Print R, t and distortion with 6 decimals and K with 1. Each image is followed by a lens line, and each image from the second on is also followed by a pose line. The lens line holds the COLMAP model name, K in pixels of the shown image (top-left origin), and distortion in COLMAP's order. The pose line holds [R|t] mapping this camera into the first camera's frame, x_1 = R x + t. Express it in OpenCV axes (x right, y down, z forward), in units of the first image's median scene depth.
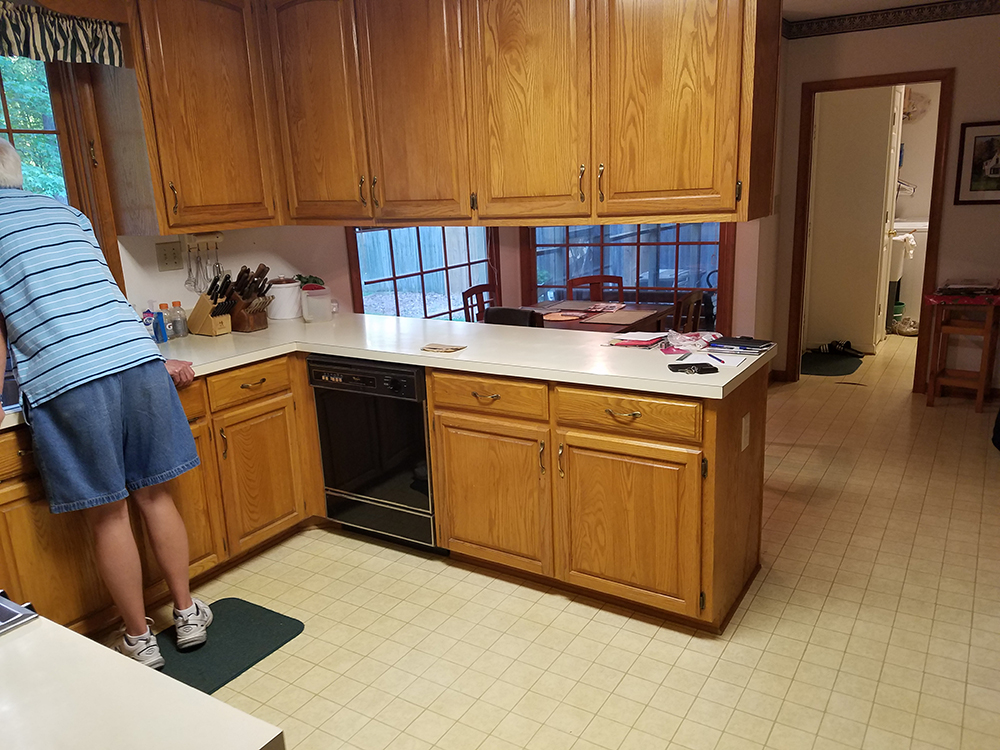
lens RADIAL K [[766.9, 0, 500.0], [0, 766.9, 375.0], [0, 0, 1]] dist [0.118169, -0.156117]
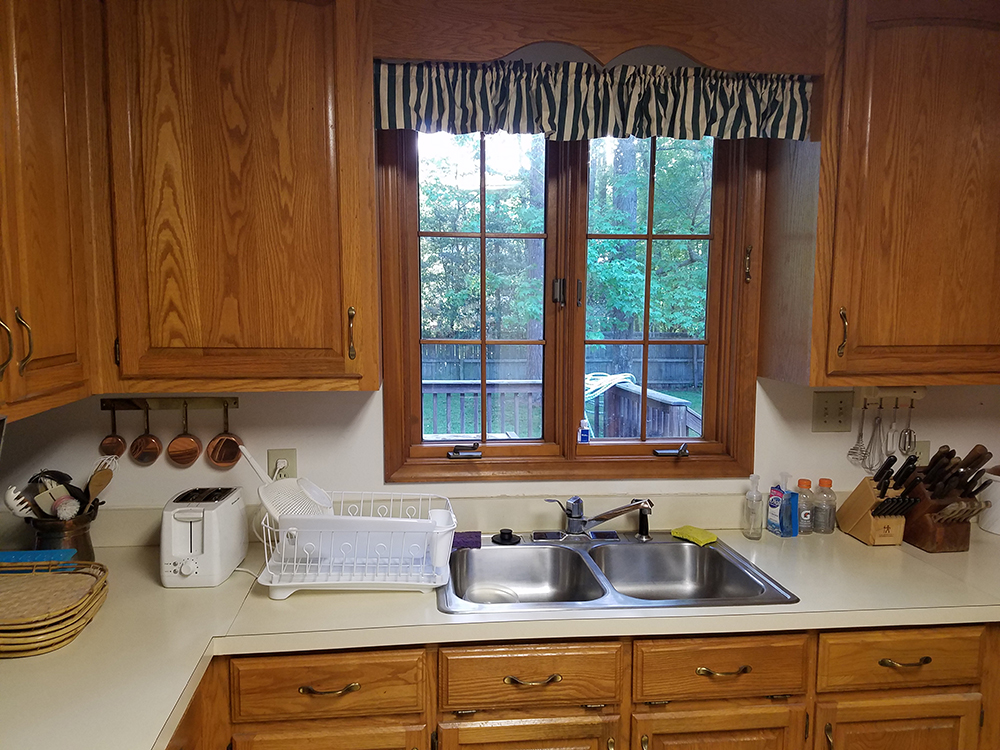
lens RADIAL K [[776.4, 0, 451.9], [0, 776.4, 400.5], [0, 0, 1]] dist [0.003128, -0.032814]
pose [[0.590088, 0.134456, -0.796064, -0.095359], [-0.221168, 0.975235, 0.000776, -0.103077], [0.776454, 0.175606, 0.605212, 0.382956]]
